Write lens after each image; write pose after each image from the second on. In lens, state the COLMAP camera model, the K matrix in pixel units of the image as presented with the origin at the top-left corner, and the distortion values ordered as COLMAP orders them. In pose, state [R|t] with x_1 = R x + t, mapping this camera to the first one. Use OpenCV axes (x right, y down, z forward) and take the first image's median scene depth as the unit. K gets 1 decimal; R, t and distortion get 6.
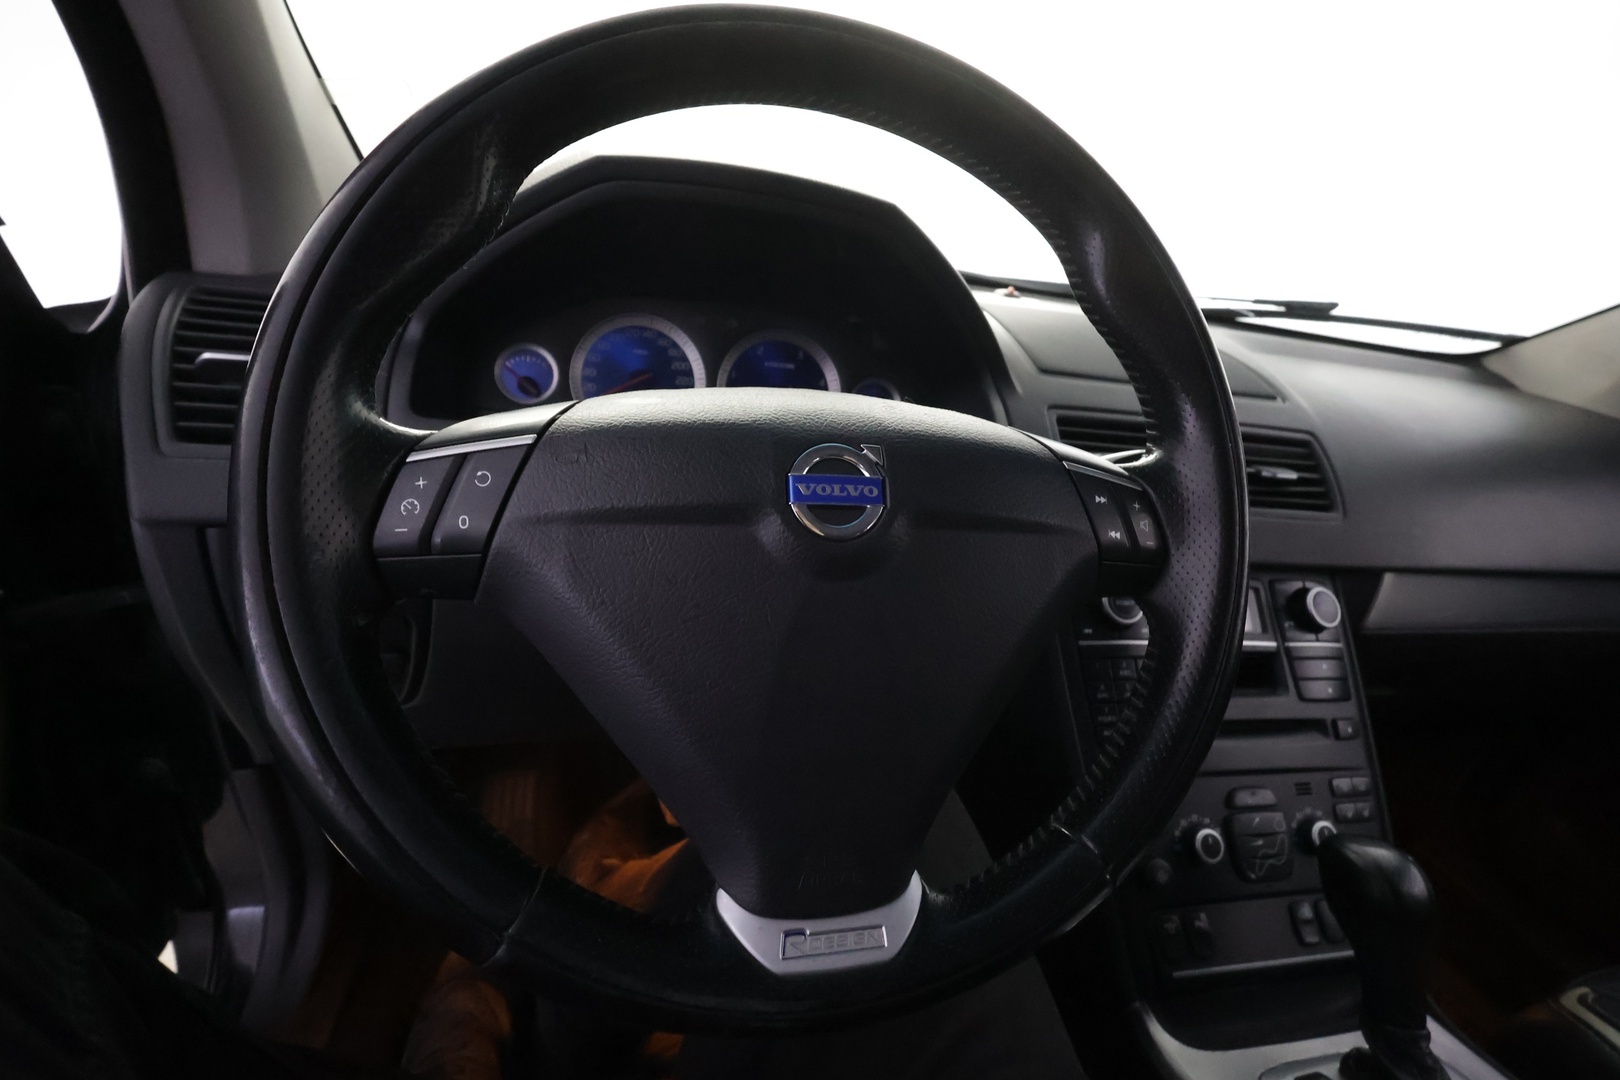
lens RADIAL K [[747.5, 0, 816.2], [0, 747.5, 540.1], [0, 0, 1]] dist [-0.004292, 0.002746]
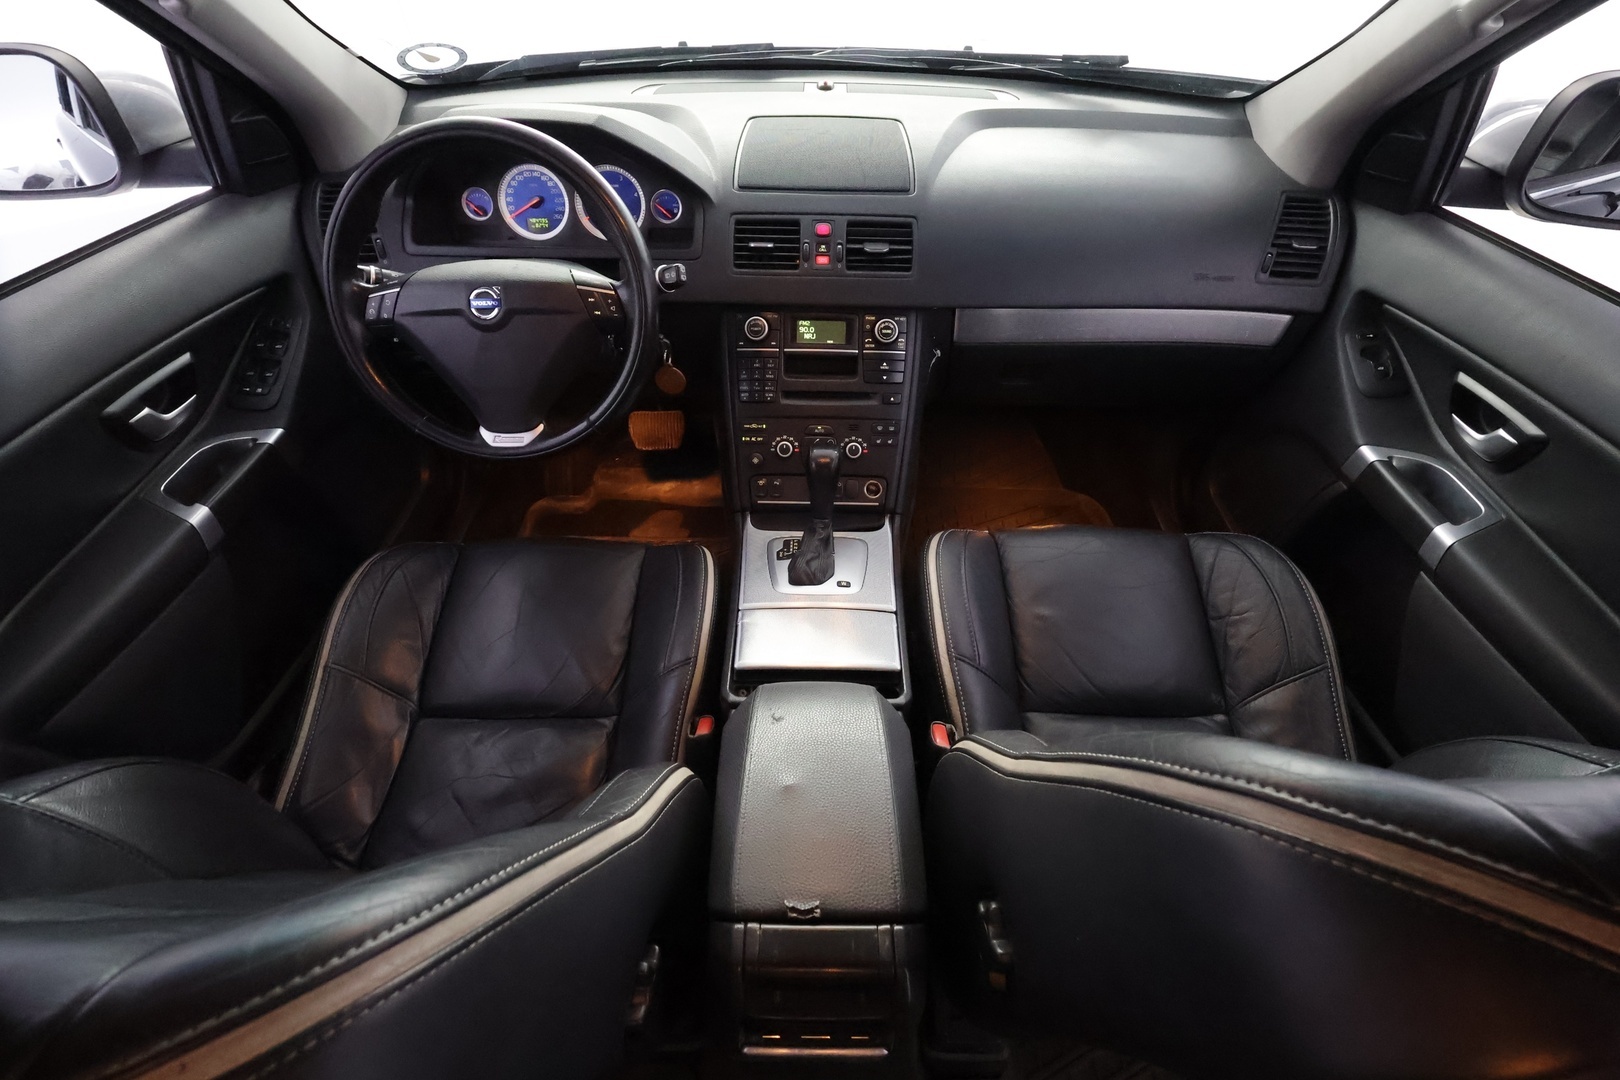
lens RADIAL K [[747.5, 0, 808.6], [0, 747.5, 539.3], [0, 0, 1]] dist [-0.004292, 0.002746]
pose [[0.964661, 0.078725, -0.251459, 1.077922], [0.026706, 0.920197, 0.390543, -0.167208], [0.262138, -0.383457, 0.885576, -0.891795]]
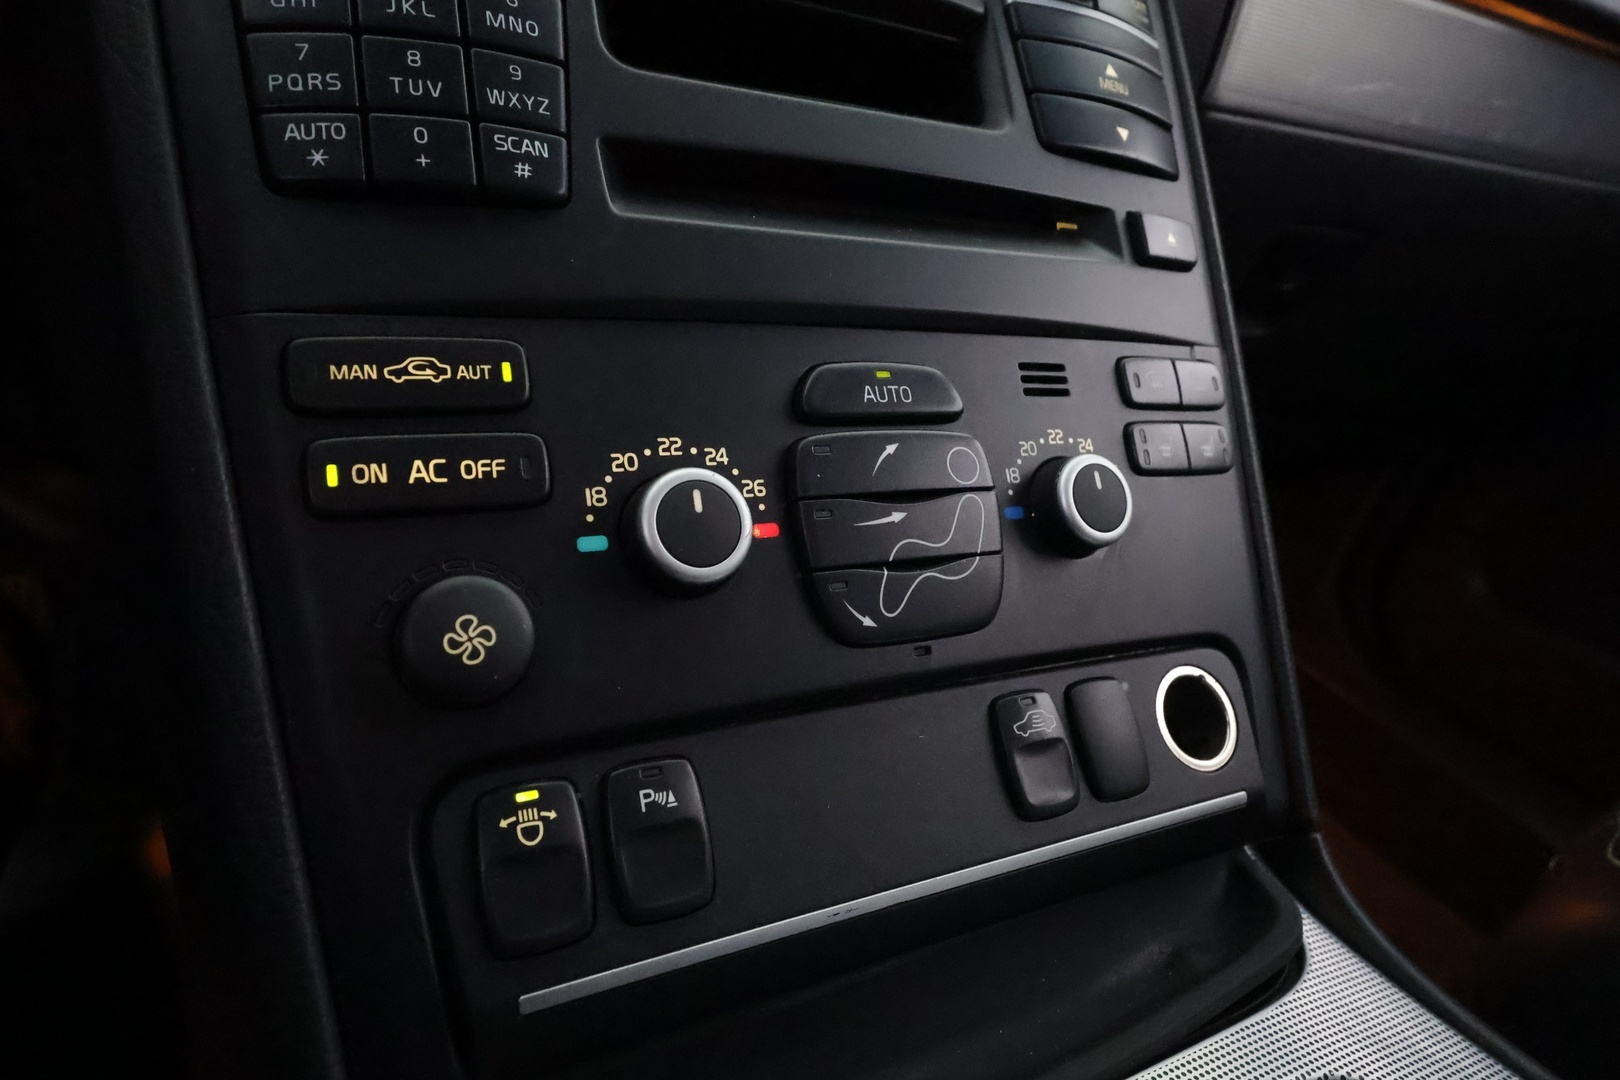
lens RADIAL K [[878.9, 0, 812.2], [0, 878.9, 539.1], [0, 0, 1]] dist [0.000882, 0.001344]
pose [[0.977525, -0.079064, 0.195432, 0.476767], [0.051234, 0.988313, 0.143567, 0.350193], [-0.204499, -0.130328, 0.970152, 0.639349]]
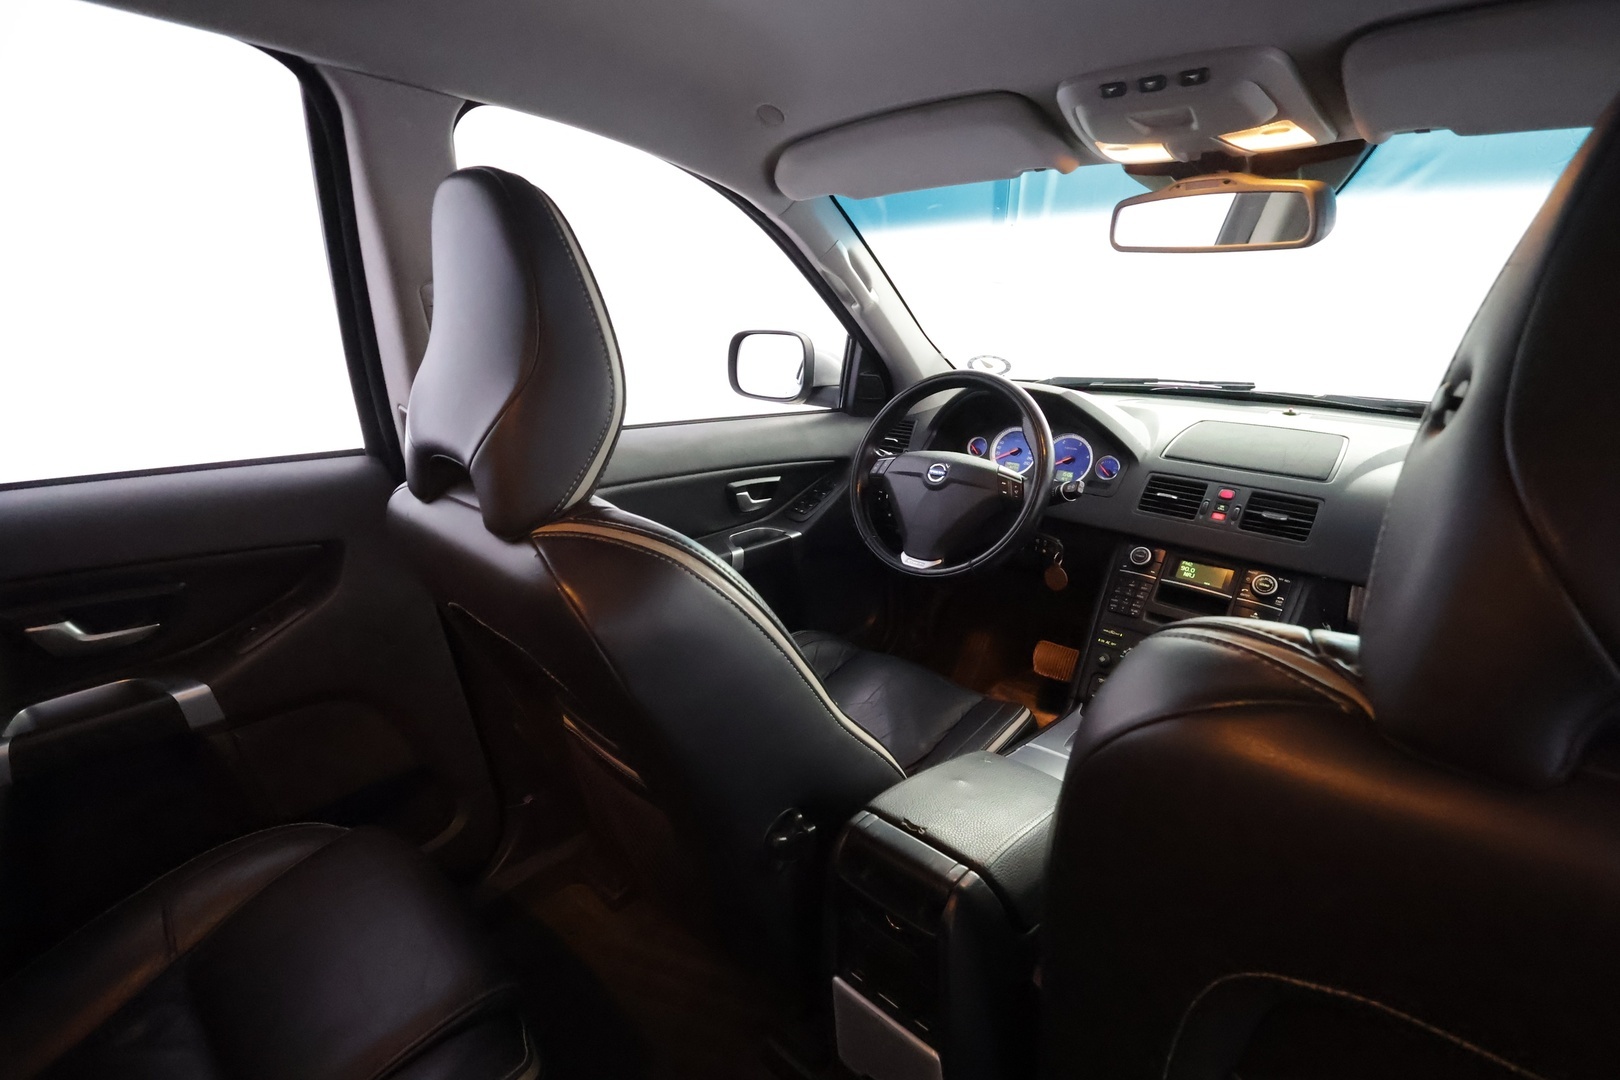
lens RADIAL K [[747.5, 0, 812.1], [0, 747.5, 538.5], [0, 0, 1]] dist [-0.004292, 0.002746]
pose [[0.567926, 0.143888, -0.810405, 1.691425], [-0.217214, 0.975897, 0.021049, 0.202050], [0.793901, 0.164077, 0.585491, -1.146244]]
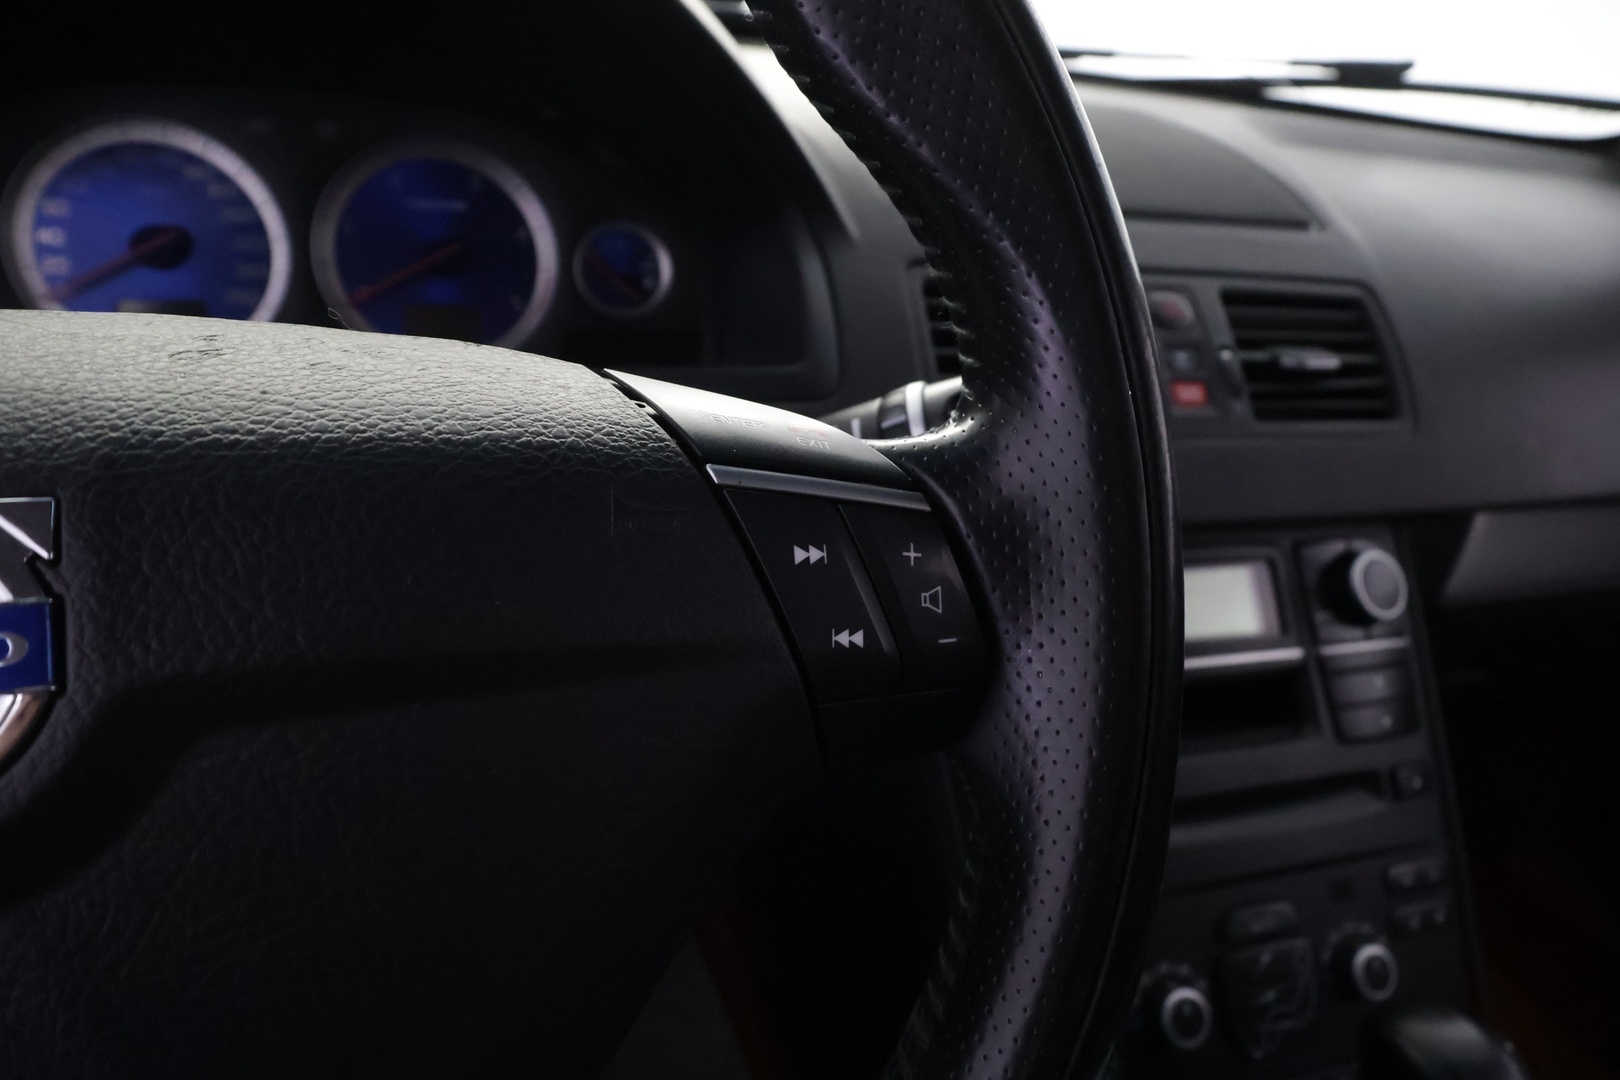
lens RADIAL K [[1007.5, 0, 813.7], [0, 1007.5, 542.9], [0, 0, 1]] dist [-0.003496, -0.005718]
pose [[0.995662, -0.064823, 0.066748, 0.193745], [0.056780, 0.991619, 0.116047, -0.068562], [-0.073711, -0.111754, 0.990998, 0.259715]]
